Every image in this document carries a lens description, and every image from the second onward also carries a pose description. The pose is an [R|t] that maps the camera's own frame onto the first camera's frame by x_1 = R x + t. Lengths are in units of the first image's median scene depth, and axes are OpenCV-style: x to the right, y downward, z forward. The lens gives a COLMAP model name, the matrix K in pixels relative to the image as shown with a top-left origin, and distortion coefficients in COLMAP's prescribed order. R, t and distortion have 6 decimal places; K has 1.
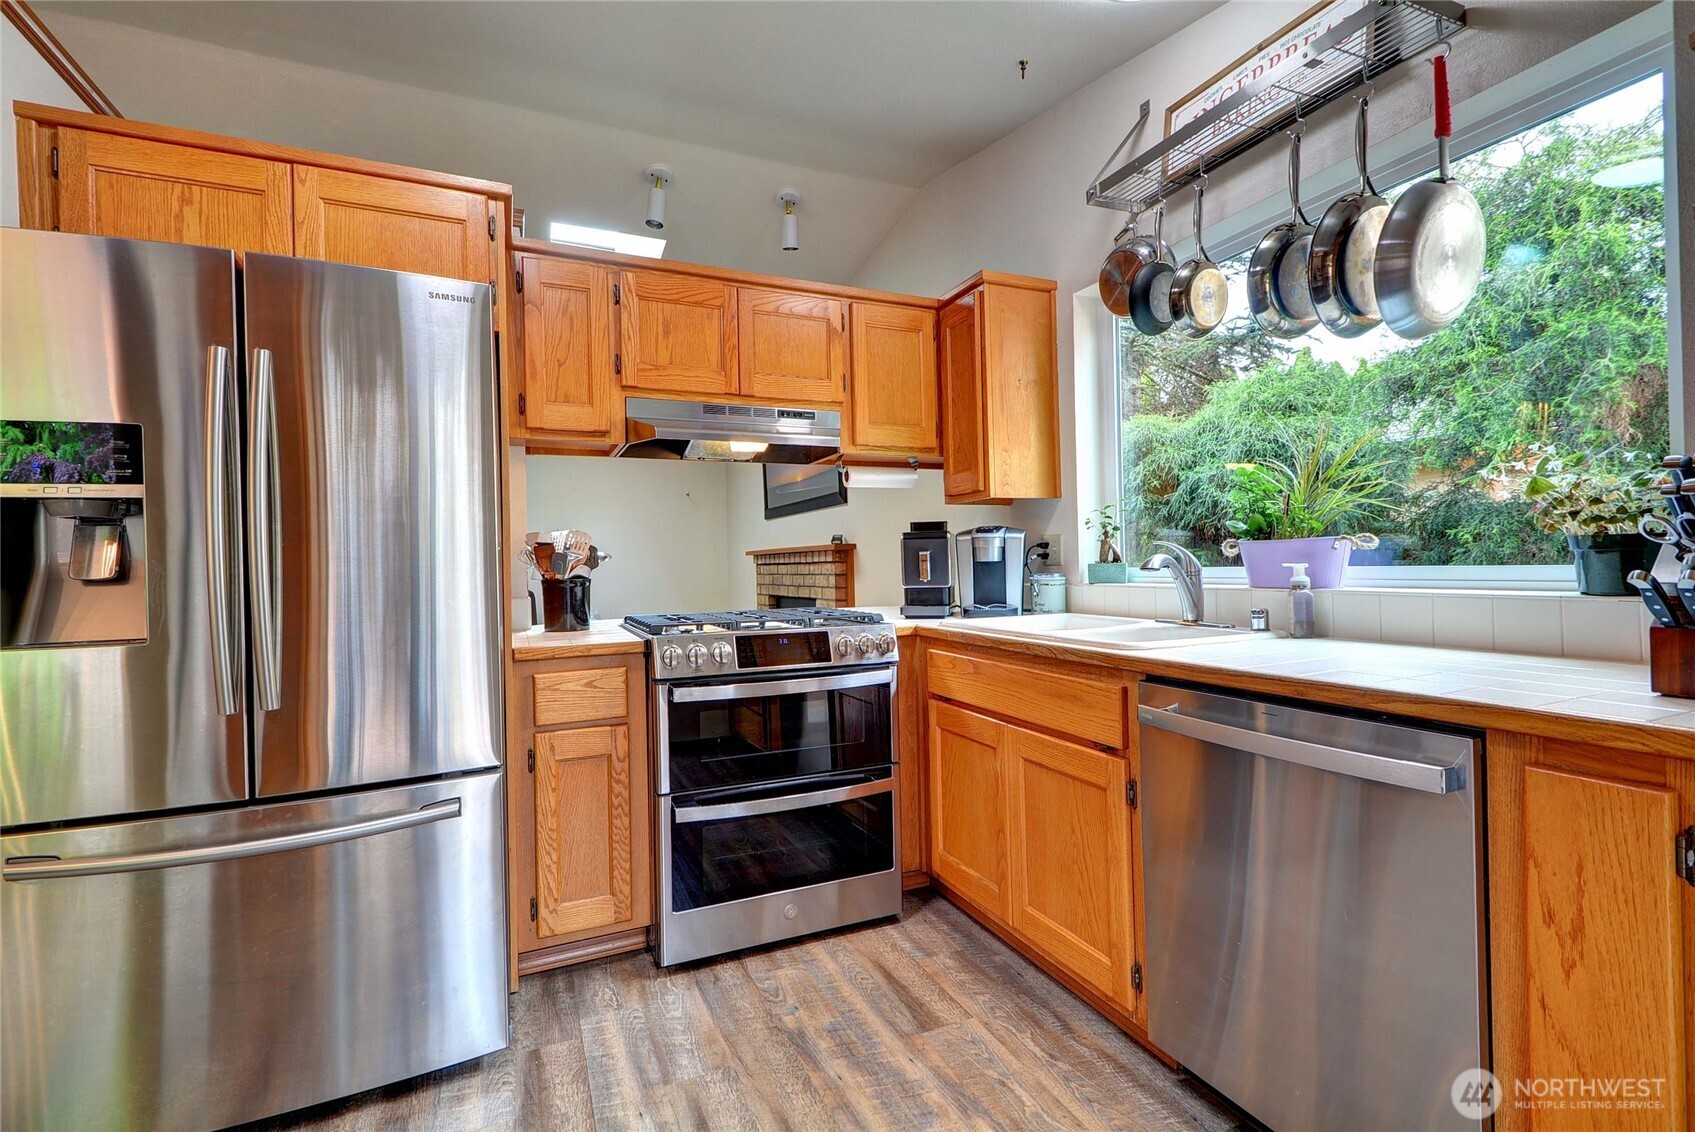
lens RADIAL K [[749.8, 0, 833.0], [0, 749.8, 561.3], [0, 0, 1]] dist [0.011221, -0.004895]
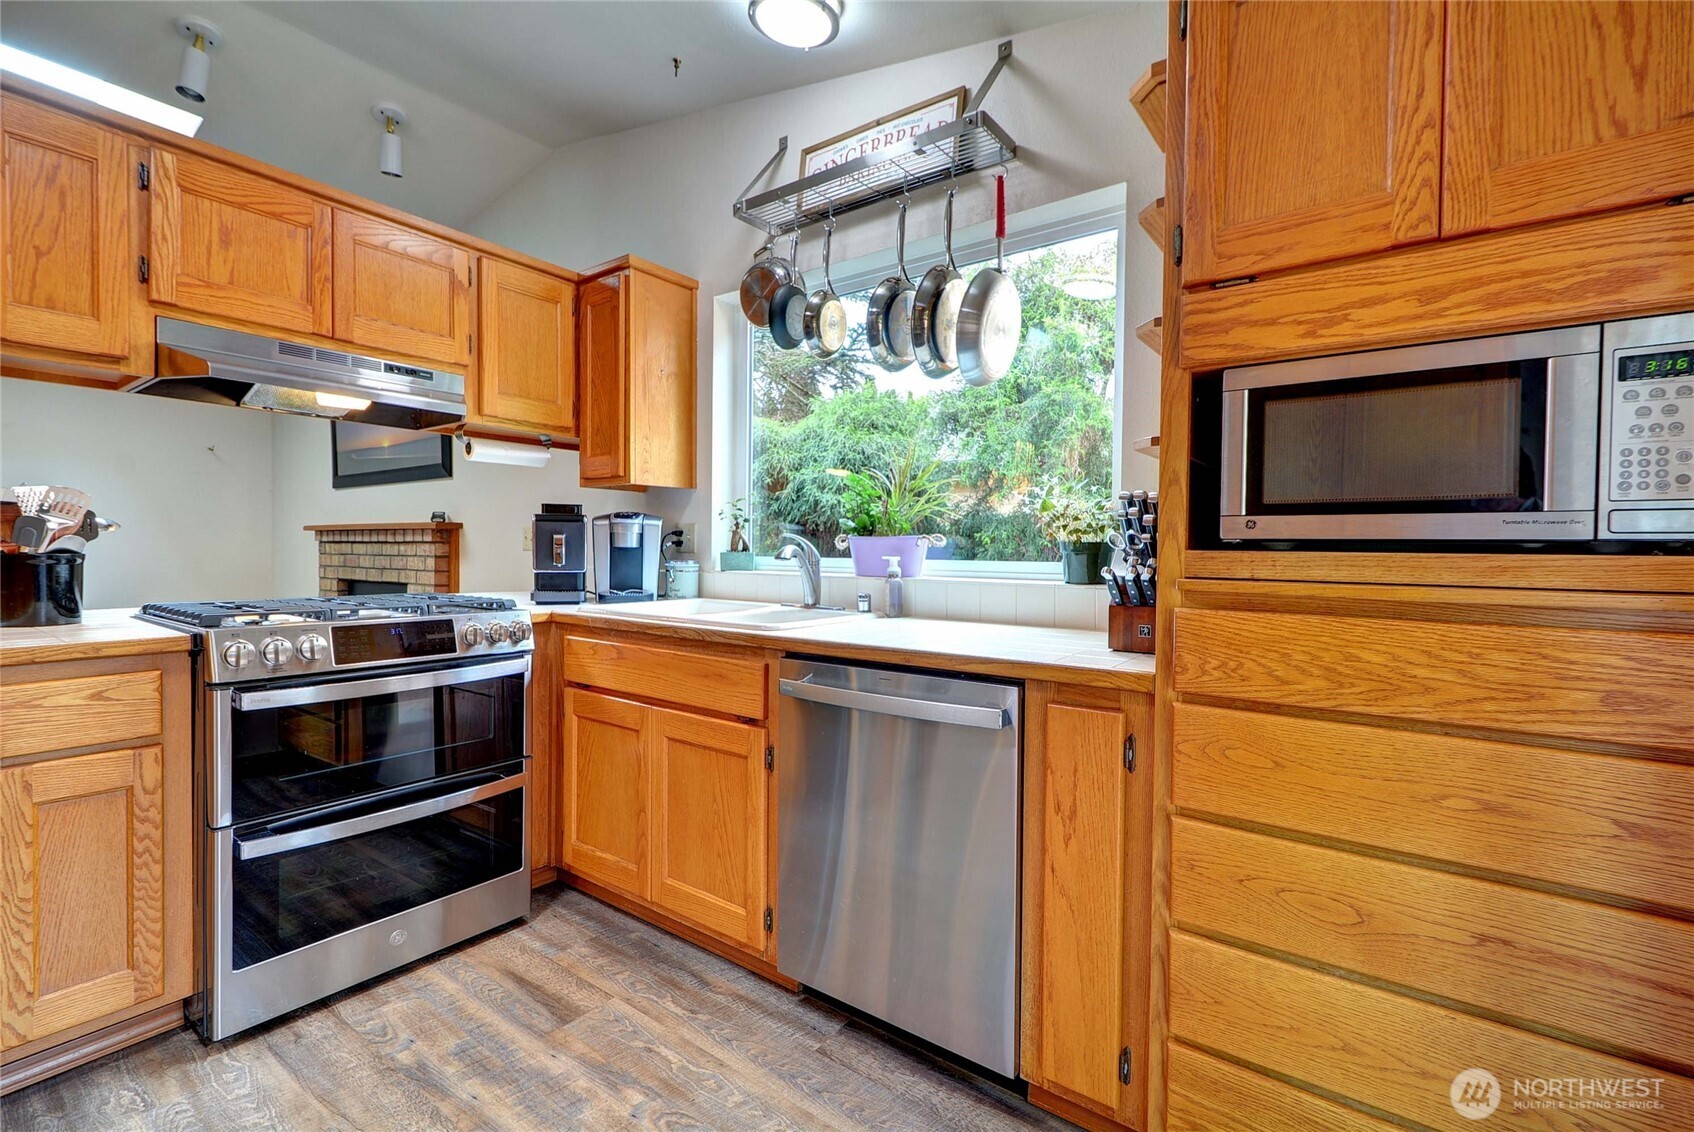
lens RADIAL K [[749.3, 0, 832.5], [0, 749.3, 561.3], [0, 0, 1]] dist [0.011221, -0.004895]
pose [[0.866813, 0.021533, 0.498168, -0.066571], [-0.030557, 0.999483, 0.009968, 0.000954], [-0.497696, -0.023863, 0.867023, -0.008059]]
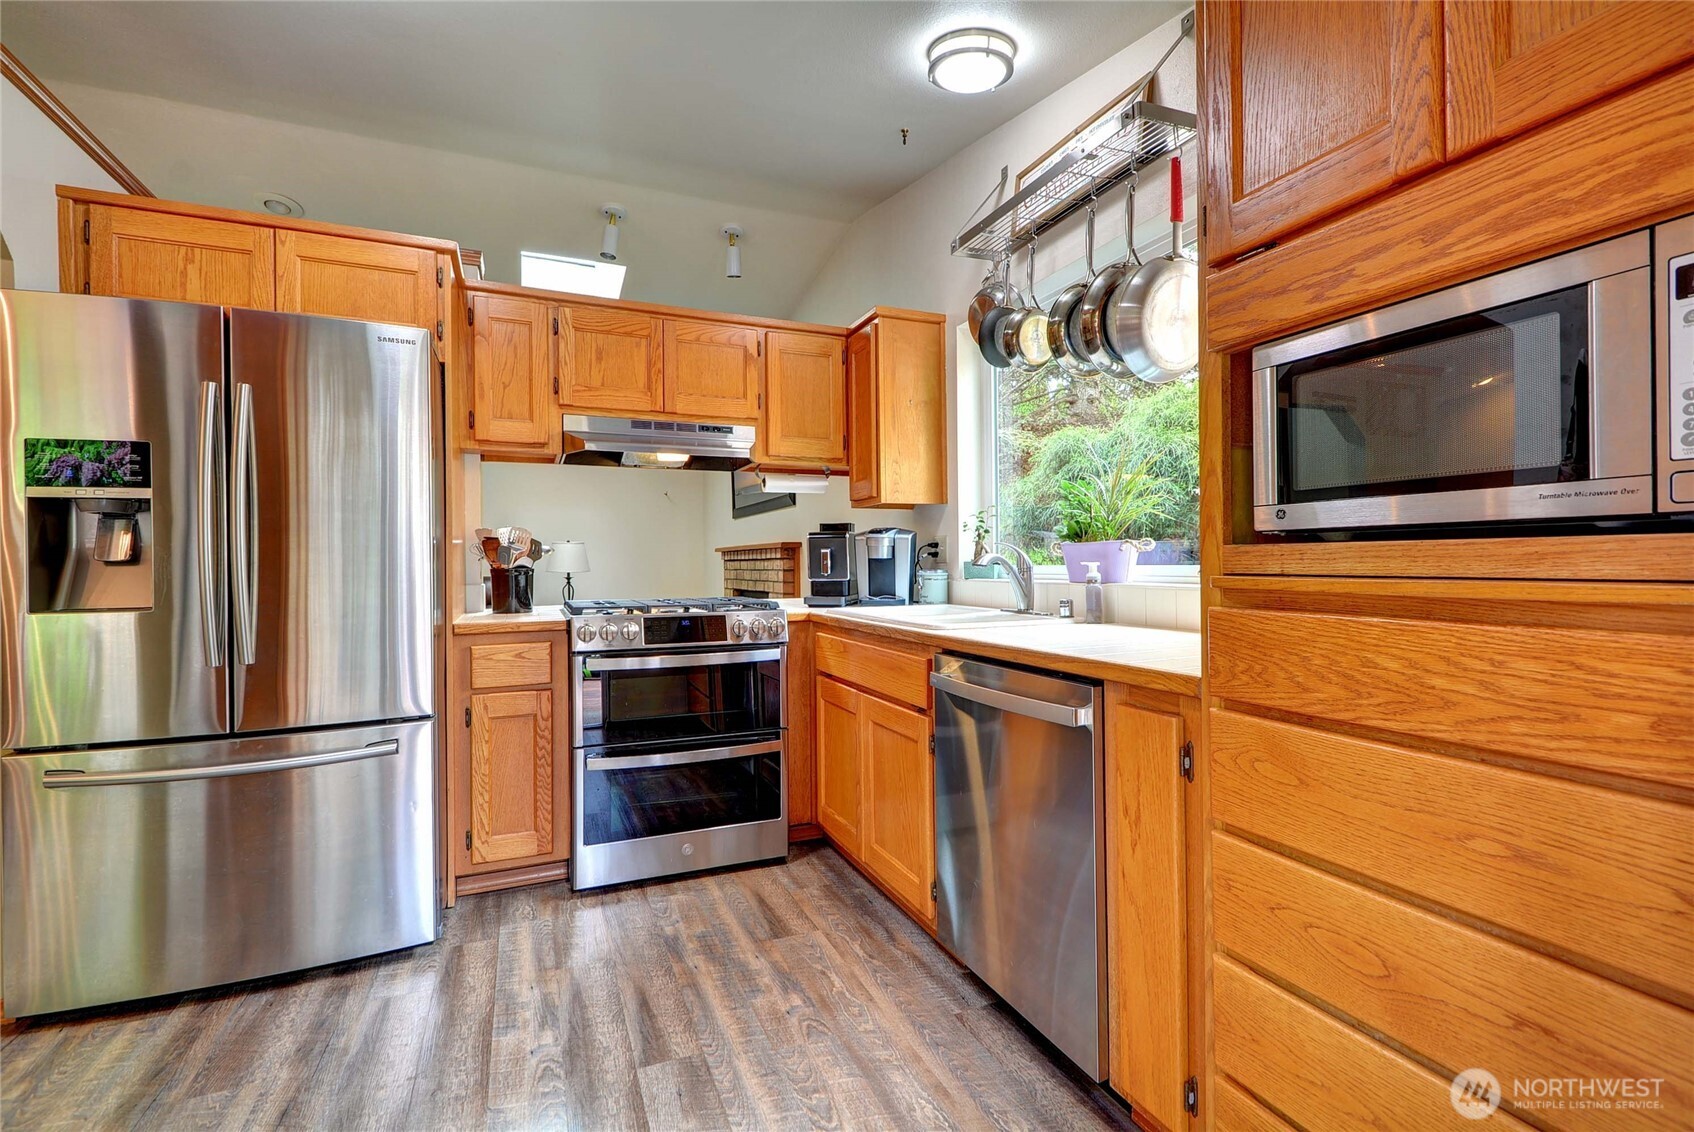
lens RADIAL K [[749.3, 0, 832.5], [0, 749.3, 561.3], [0, 0, 1]] dist [0.011221, -0.004895]
pose [[0.999776, 0.013214, -0.016506, 0.193360], [-0.013187, 0.999912, 0.001711, 0.004511], [0.016528, -0.001493, 0.999862, -0.191089]]
